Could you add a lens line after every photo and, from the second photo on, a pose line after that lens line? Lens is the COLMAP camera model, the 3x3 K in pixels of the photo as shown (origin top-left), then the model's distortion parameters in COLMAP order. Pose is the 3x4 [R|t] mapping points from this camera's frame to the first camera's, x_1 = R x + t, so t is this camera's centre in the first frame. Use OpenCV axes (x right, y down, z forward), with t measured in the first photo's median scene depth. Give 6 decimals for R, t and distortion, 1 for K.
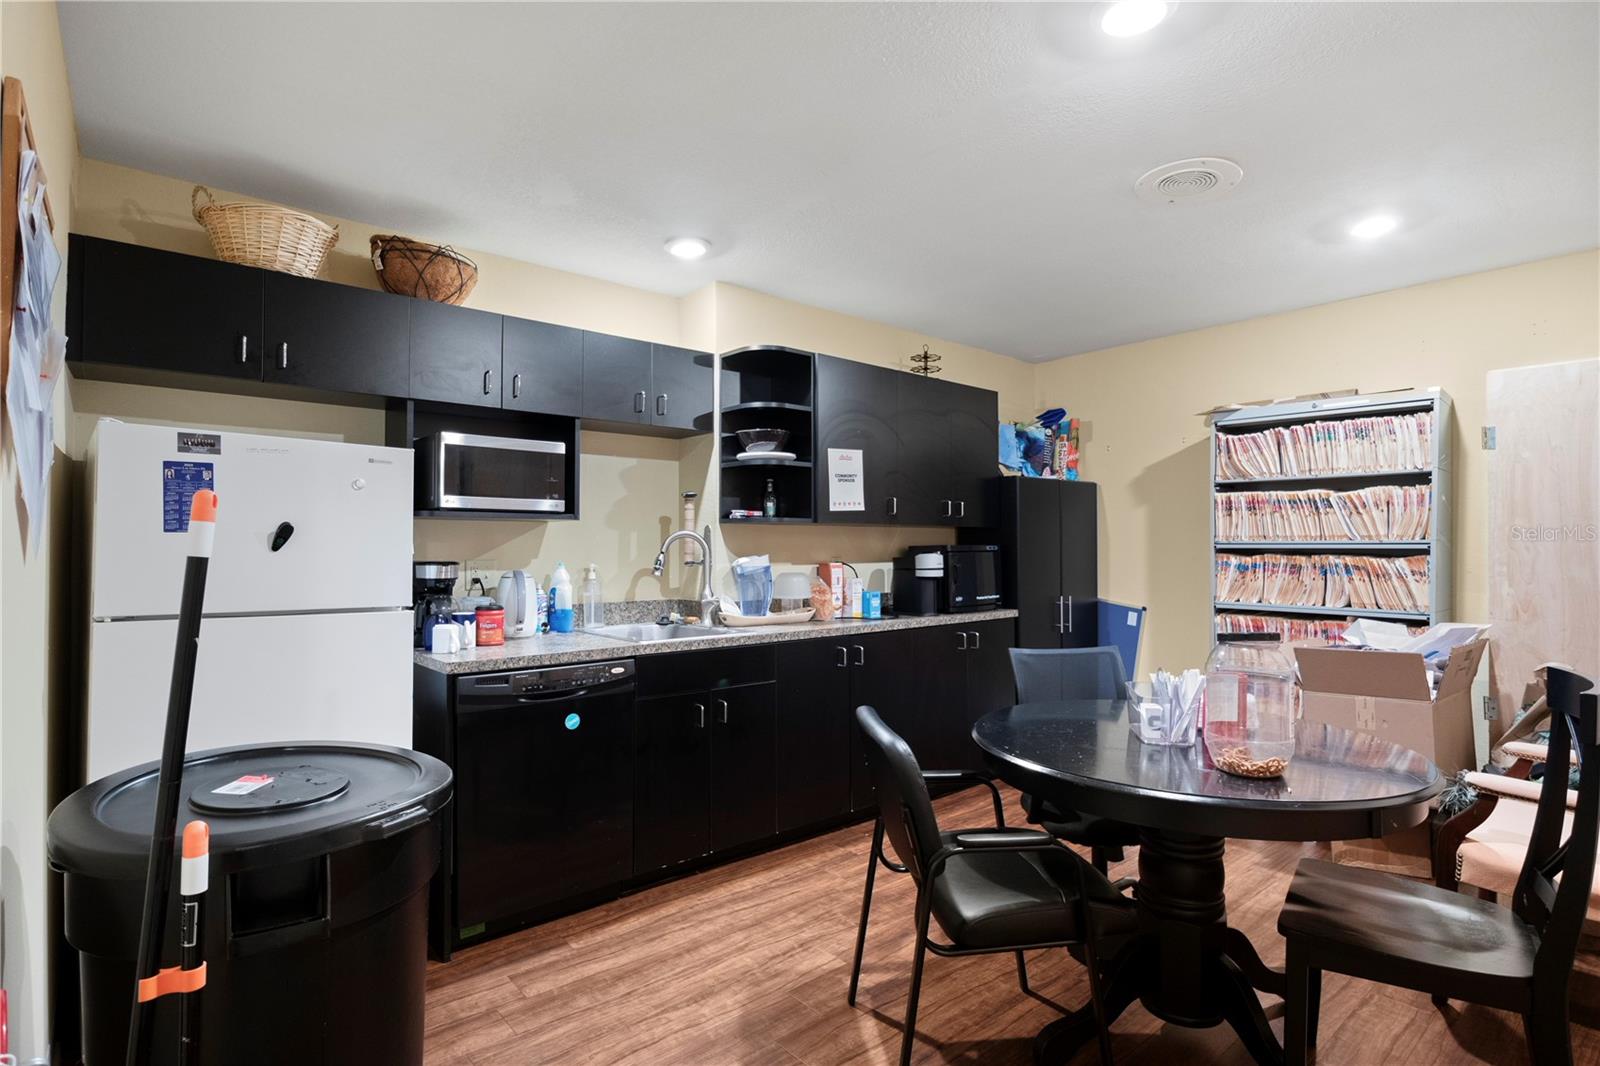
lens RADIAL K [[804.4, 0, 804.9], [0, 804.4, 540.9], [0, 0, 1]] dist [-0.013749, 0.003152]
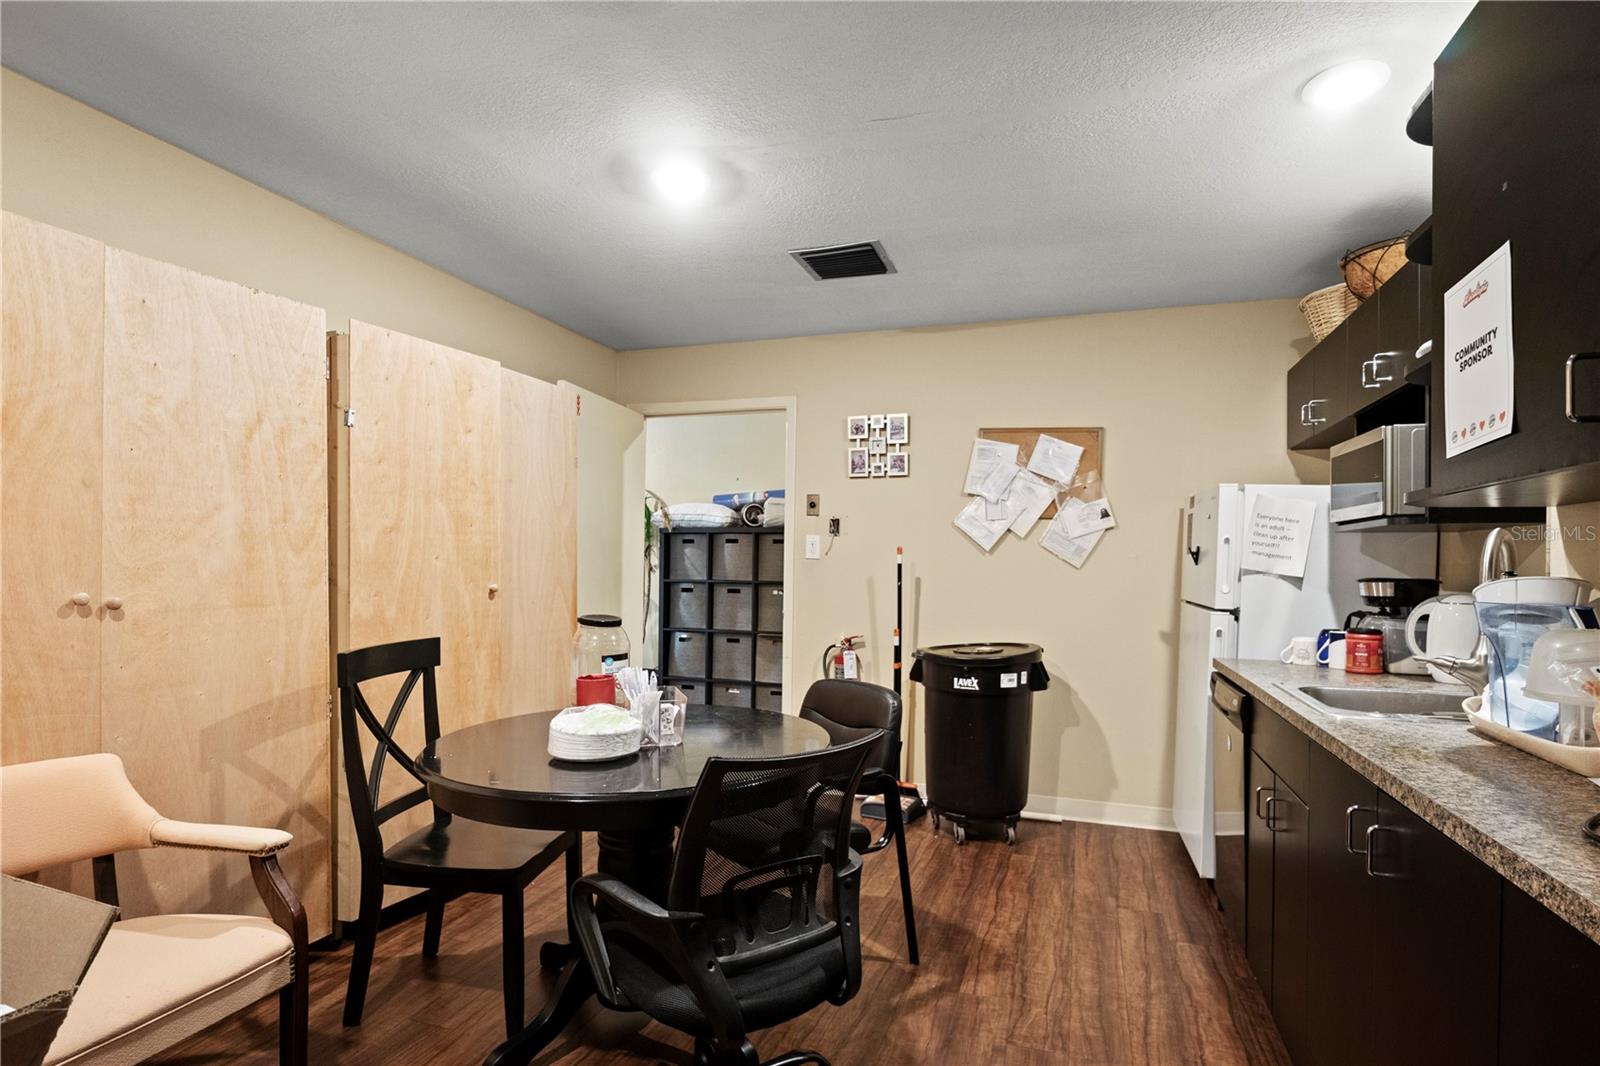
lens RADIAL K [[804.4, 0, 802.2], [0, 804.4, 546.4], [0, 0, 1]] dist [-0.013749, 0.003152]
pose [[-0.860290, -0.024928, -0.509196, 0.685481], [-0.012542, 0.999536, -0.027744, 0.026599], [0.509651, -0.017481, -0.860204, 1.670930]]
